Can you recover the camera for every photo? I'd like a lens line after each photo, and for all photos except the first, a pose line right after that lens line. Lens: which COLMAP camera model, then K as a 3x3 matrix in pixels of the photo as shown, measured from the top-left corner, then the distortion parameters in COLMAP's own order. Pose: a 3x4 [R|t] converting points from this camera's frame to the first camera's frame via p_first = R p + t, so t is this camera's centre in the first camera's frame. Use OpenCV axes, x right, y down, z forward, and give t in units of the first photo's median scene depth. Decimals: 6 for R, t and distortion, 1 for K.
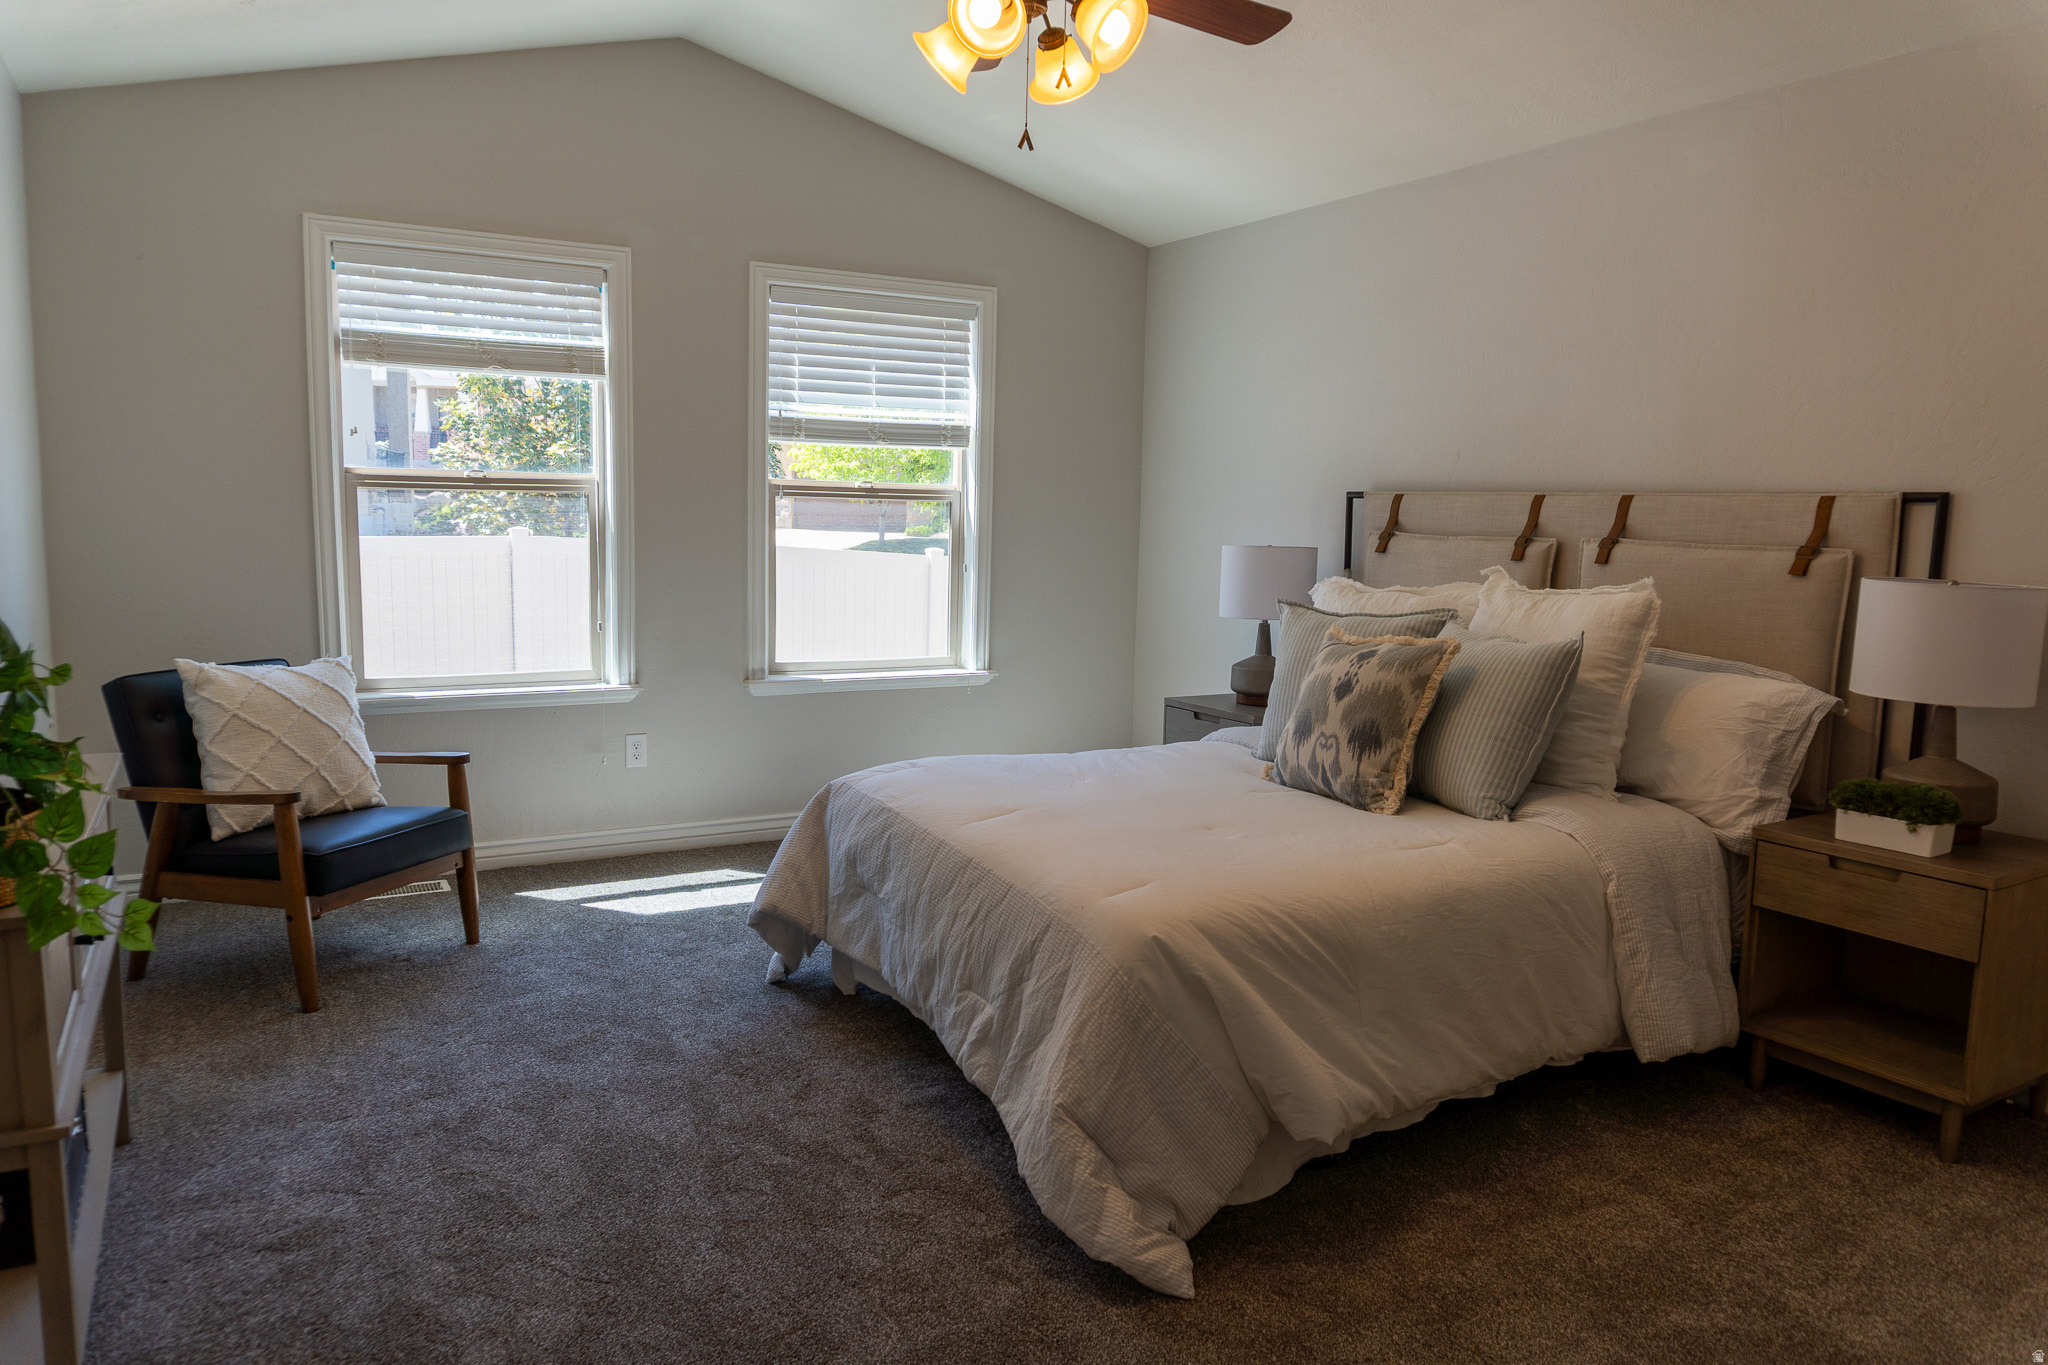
lens RADIAL K [[1371.7, 0, 1033.6], [0, 1371.7, 675.8], [0, 0, 1]] dist [-0.020356, -0.003453]
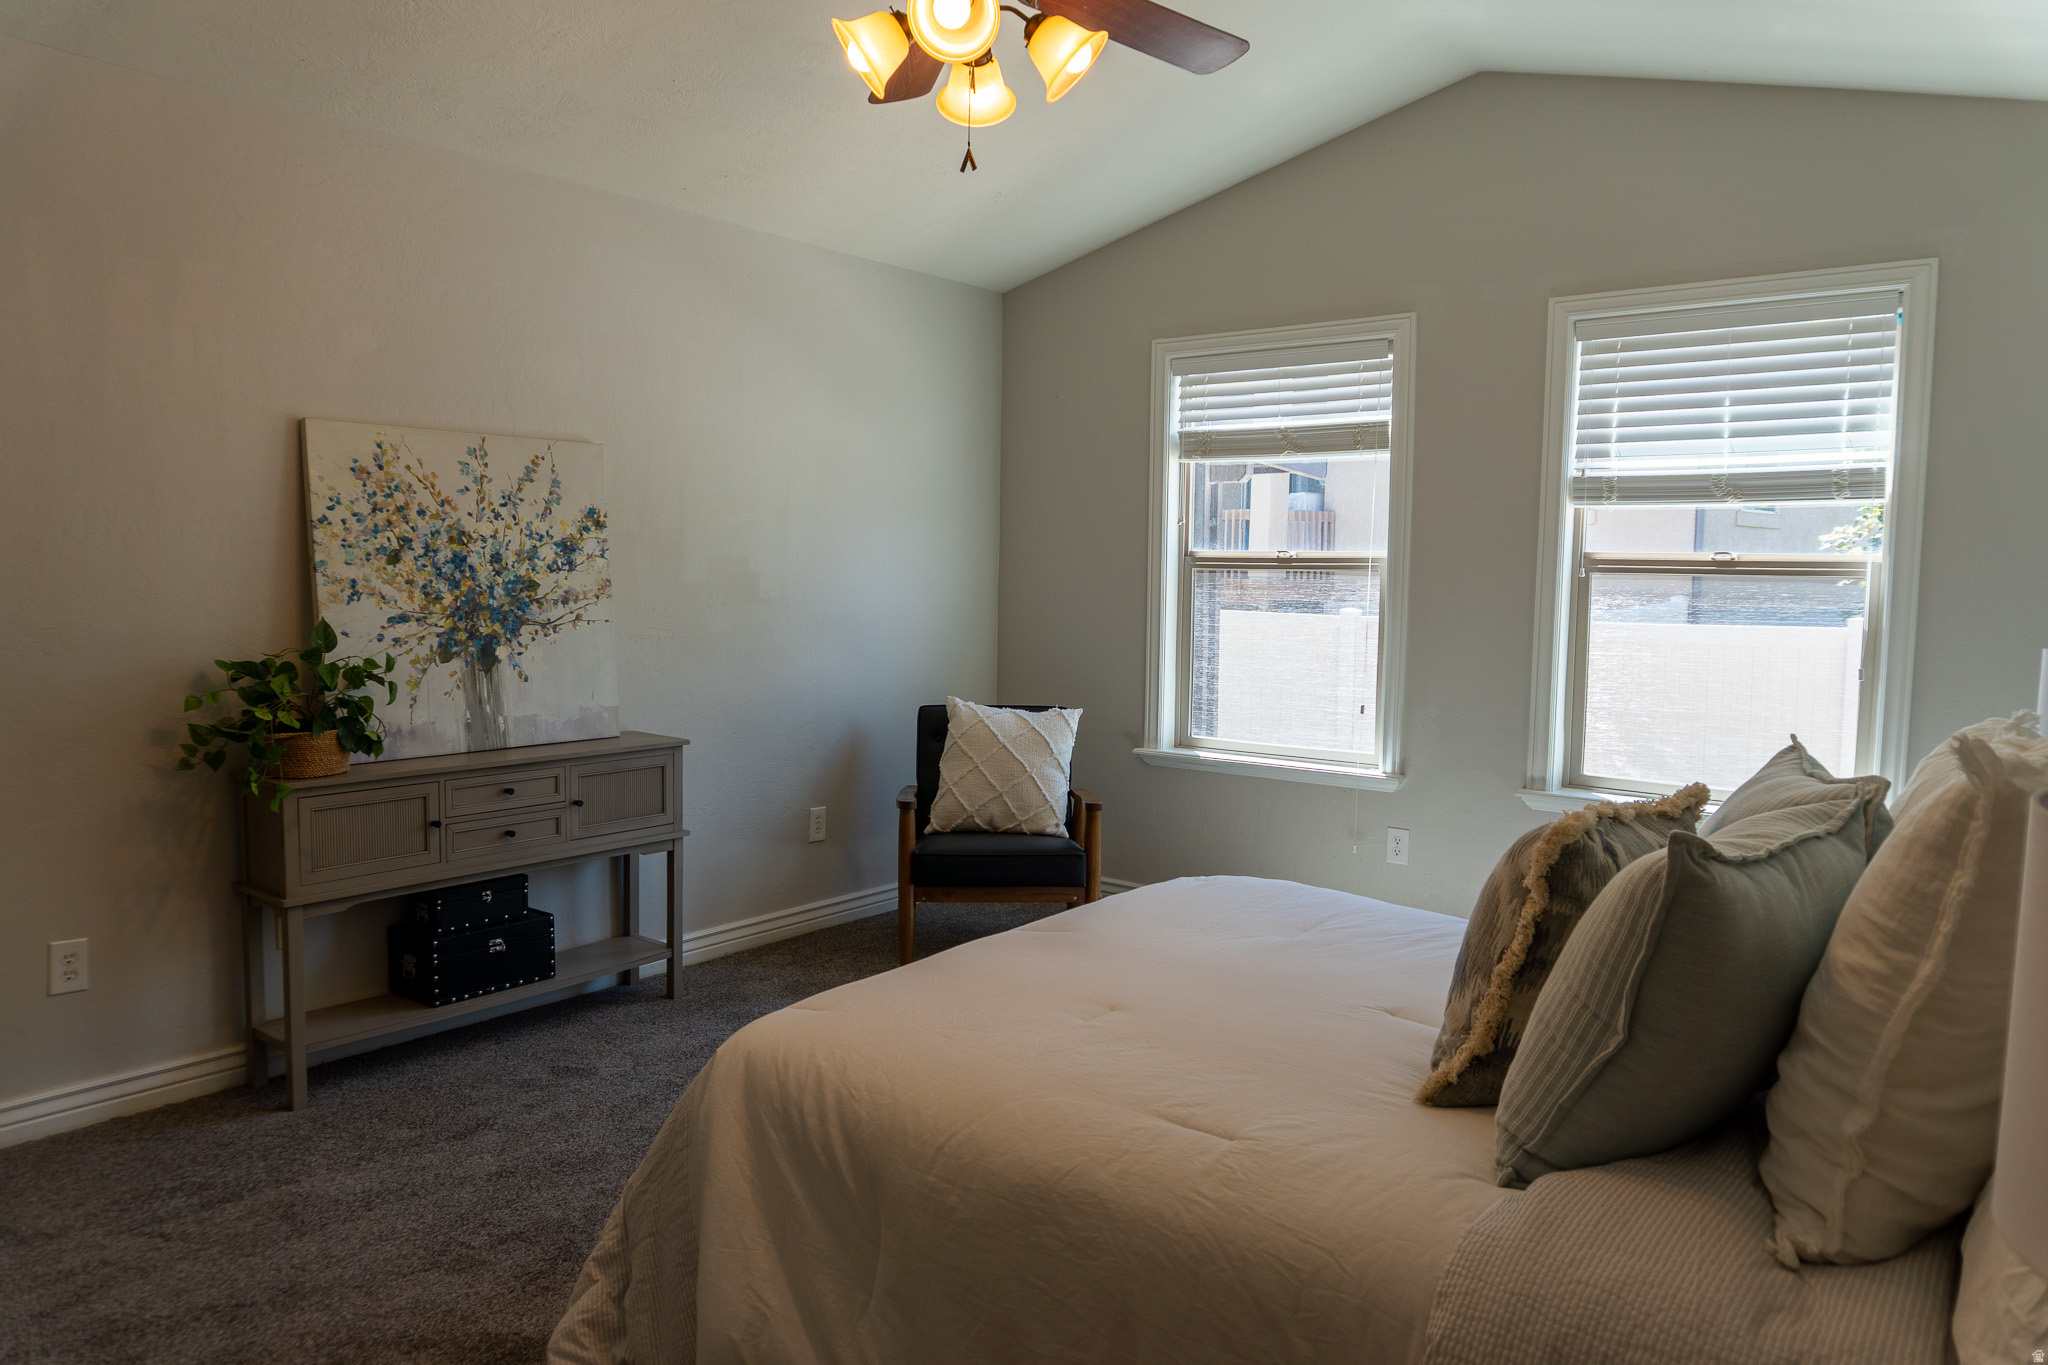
lens RADIAL K [[1371.7, 0, 1027.8], [0, 1371.7, 684.1], [0, 0, 1]] dist [-0.020356, -0.003453]
pose [[0.379042, 0.060508, -0.923399, 0.627187], [-0.118493, 0.992819, 0.016417, -0.054036], [0.917762, 0.103194, 0.383490, 0.537256]]
